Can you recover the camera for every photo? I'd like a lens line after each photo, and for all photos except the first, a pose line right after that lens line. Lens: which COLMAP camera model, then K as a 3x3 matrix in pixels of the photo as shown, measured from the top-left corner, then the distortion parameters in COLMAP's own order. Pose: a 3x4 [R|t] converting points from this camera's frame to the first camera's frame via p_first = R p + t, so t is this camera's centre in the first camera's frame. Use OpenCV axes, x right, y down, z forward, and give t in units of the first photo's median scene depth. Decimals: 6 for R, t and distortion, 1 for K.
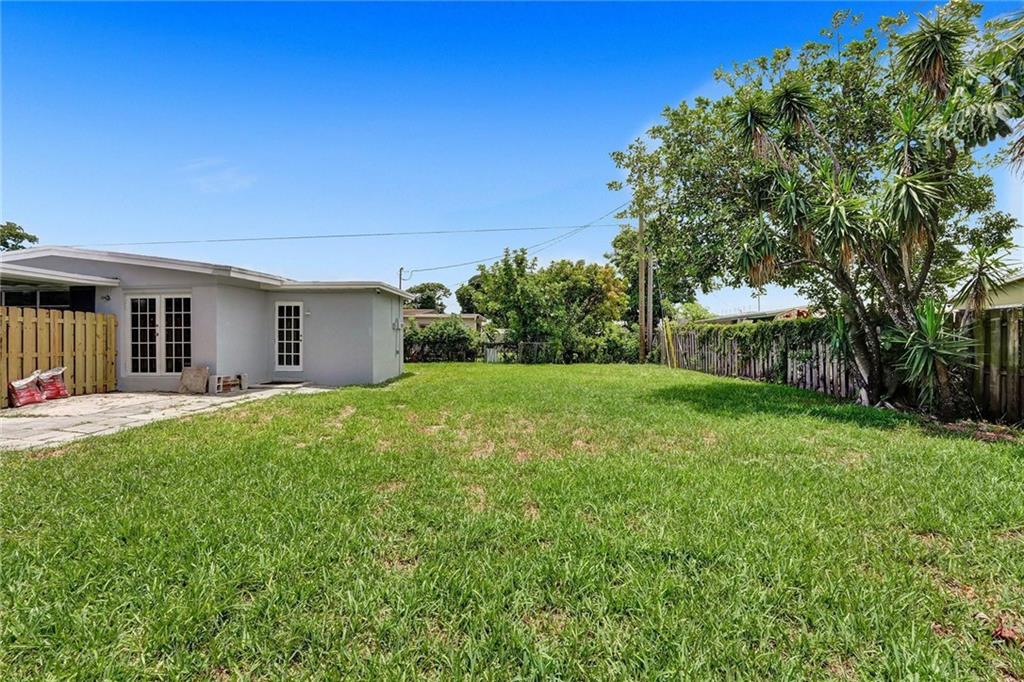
lens RADIAL K [[433.0, 0, 509.5], [0, 433.0, 339.7], [0, 0, 1]] dist [-0.001863, -0.000596]
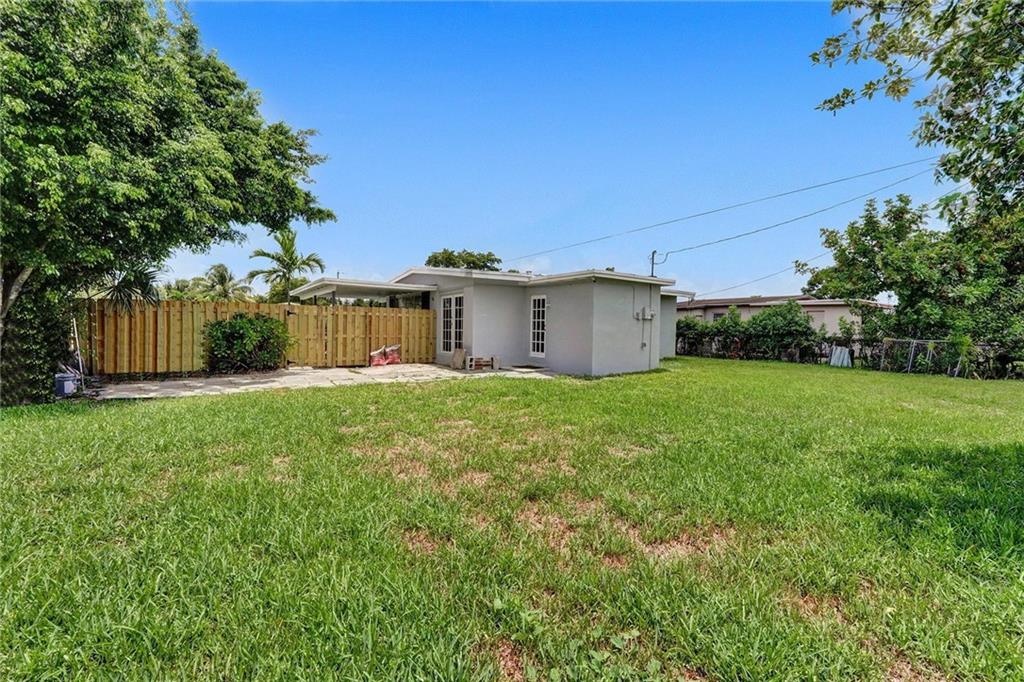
lens RADIAL K [[433.0, 0, 509.5], [0, 433.0, 339.7], [0, 0, 1]] dist [-0.001863, -0.000596]
pose [[0.625505, 0.030992, -0.779604, 0.316966], [-0.016057, 0.999510, 0.026851, -0.001912], [0.780055, -0.004277, 0.625697, 0.243266]]
